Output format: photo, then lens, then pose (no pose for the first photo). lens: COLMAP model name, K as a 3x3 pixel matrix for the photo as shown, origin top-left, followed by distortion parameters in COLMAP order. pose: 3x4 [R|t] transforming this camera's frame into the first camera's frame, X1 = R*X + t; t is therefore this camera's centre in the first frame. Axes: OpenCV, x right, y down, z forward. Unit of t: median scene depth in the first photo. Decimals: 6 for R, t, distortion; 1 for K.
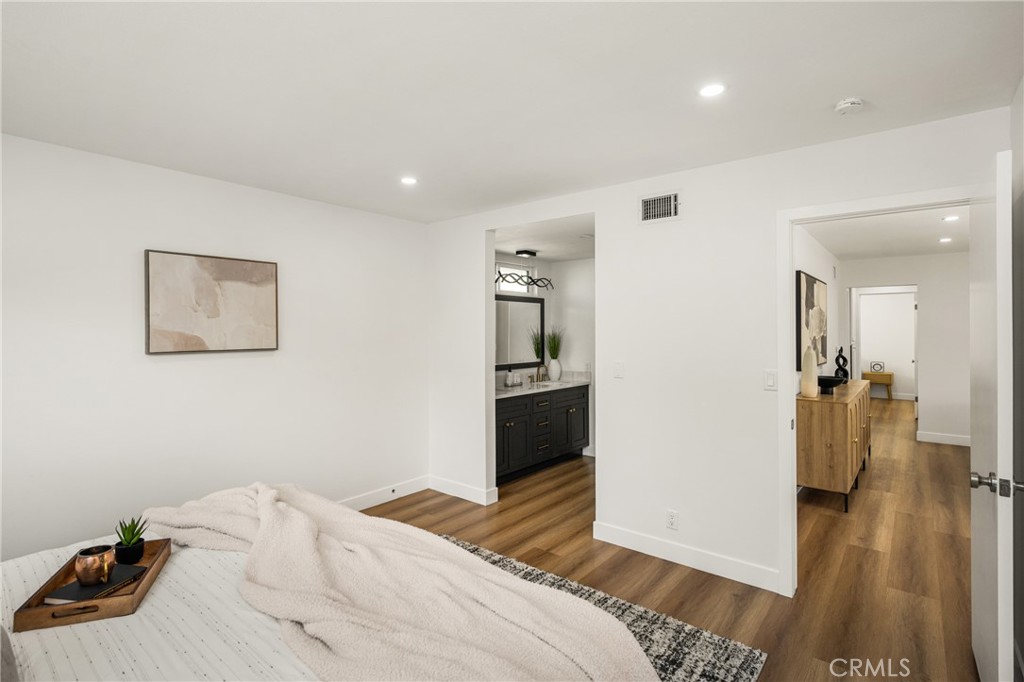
lens RADIAL K [[495.0, 0, 512.1], [0, 495.0, 336.2], [0, 0, 1]] dist [-0.000334, -0.000021]
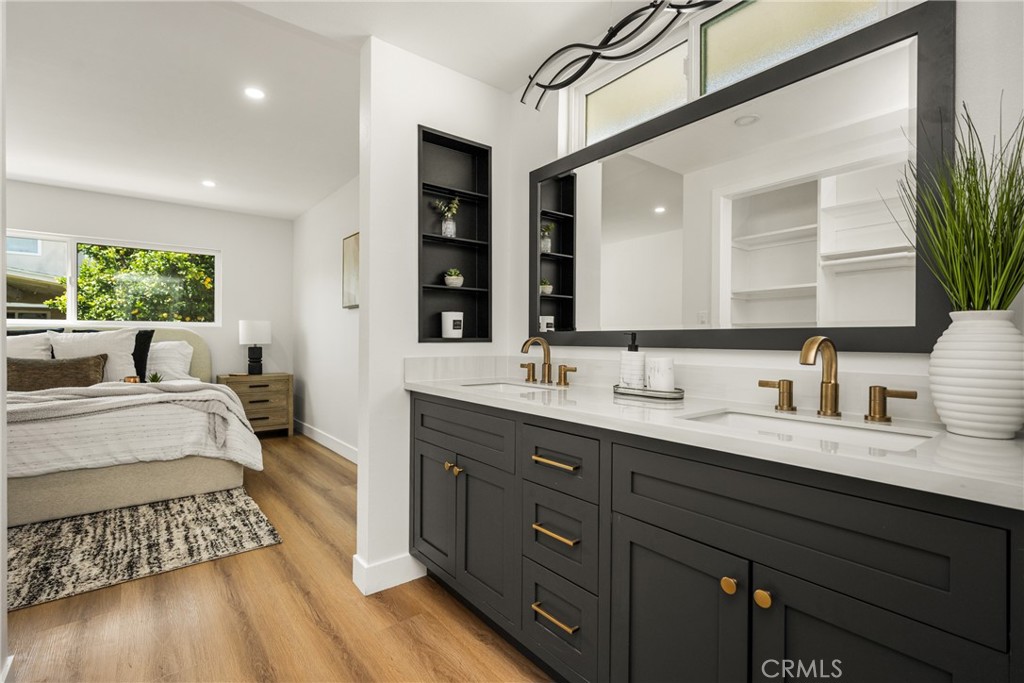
lens RADIAL K [[474.9, 0, 529.5], [0, 474.9, 350.2], [0, 0, 1]] dist [0.001523, 0.000204]
pose [[-0.197287, 0.025833, -0.980005, 0.527344], [-0.011759, 0.999518, 0.028715, 0.104546], [0.980275, 0.017189, -0.196888, 1.683630]]
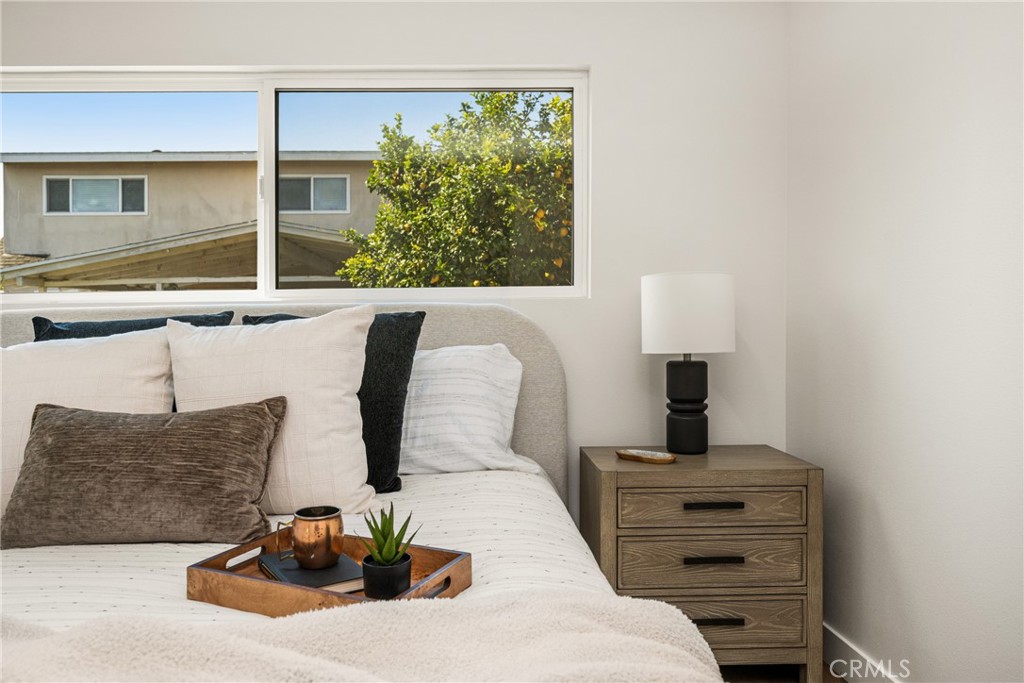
lens RADIAL K [[751.2, 0, 518.8], [0, 751.2, 333.6], [0, 0, 1]] dist [0.007944, 0.004568]
pose [[-0.724473, 0.024240, -0.688877, -0.216731], [0.006338, 0.999573, 0.028507, 0.098632], [0.689274, 0.016287, -0.724317, 0.887788]]
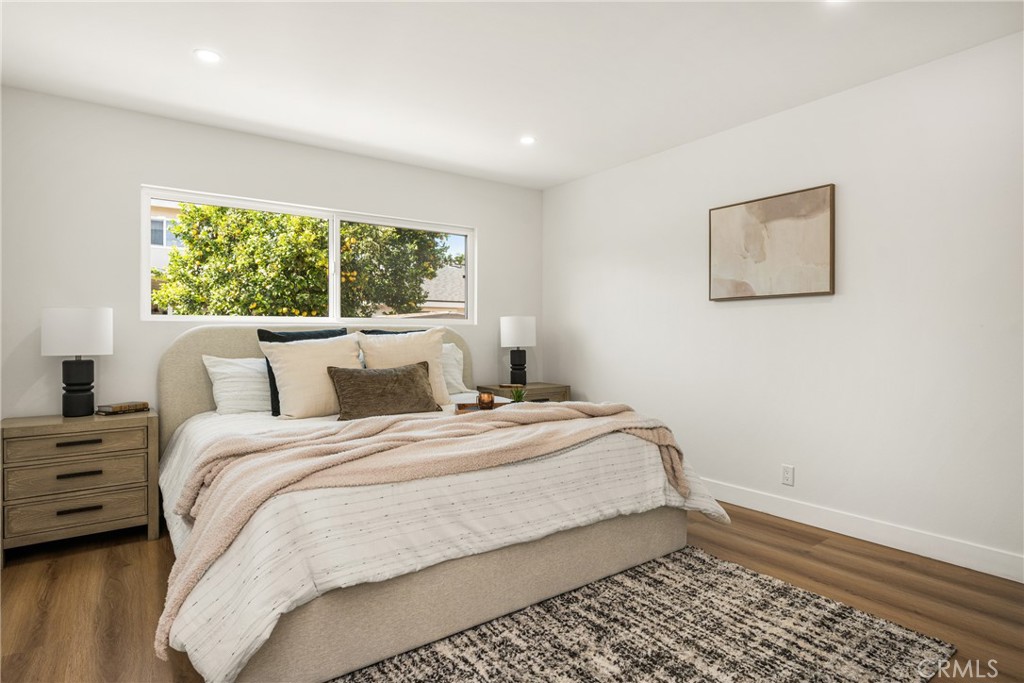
lens RADIAL K [[542.7, 0, 512.3], [0, 542.7, 342.1], [0, 0, 1]] dist [-0.007598, -0.001399]
pose [[-0.255771, 0.019596, -0.966539, 0.543166], [-0.007302, 0.999727, 0.022201, 0.098219], [0.966710, 0.012736, -0.255558, 0.802744]]
